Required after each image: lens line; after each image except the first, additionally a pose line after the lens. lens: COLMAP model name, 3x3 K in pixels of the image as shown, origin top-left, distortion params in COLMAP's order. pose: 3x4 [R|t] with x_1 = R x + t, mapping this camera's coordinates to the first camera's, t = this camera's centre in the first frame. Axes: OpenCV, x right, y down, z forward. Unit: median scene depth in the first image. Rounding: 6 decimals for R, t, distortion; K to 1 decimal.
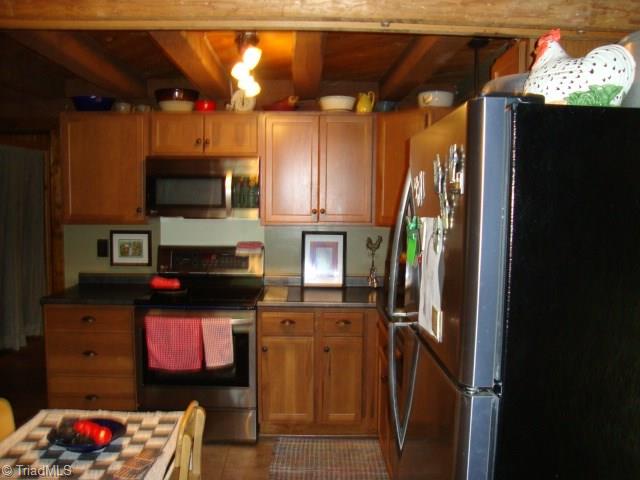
lens RADIAL K [[572.6, 0, 326.6], [0, 572.6, 243.0], [0, 0, 1]] dist [-0.199163, 0.196686]
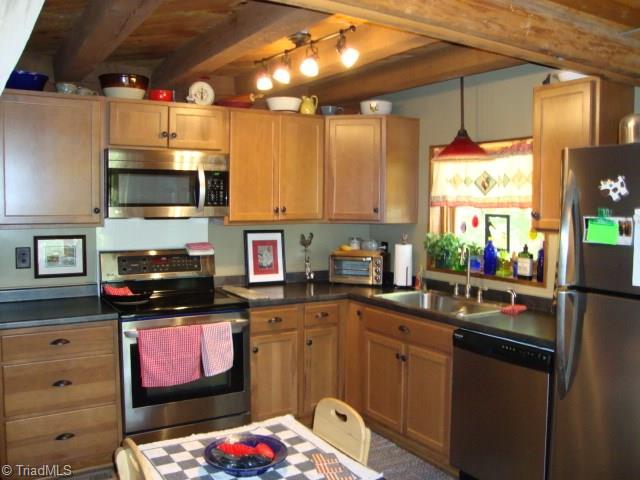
lens RADIAL K [[572.6, 0, 326.6], [0, 572.6, 243.0], [0, 0, 1]] dist [-0.199163, 0.196686]
pose [[0.861703, -0.040863, 0.505766, -0.449158], [0.040857, 0.999103, 0.011110, -0.003076], [-0.505766, 0.011090, 0.862599, 0.080400]]
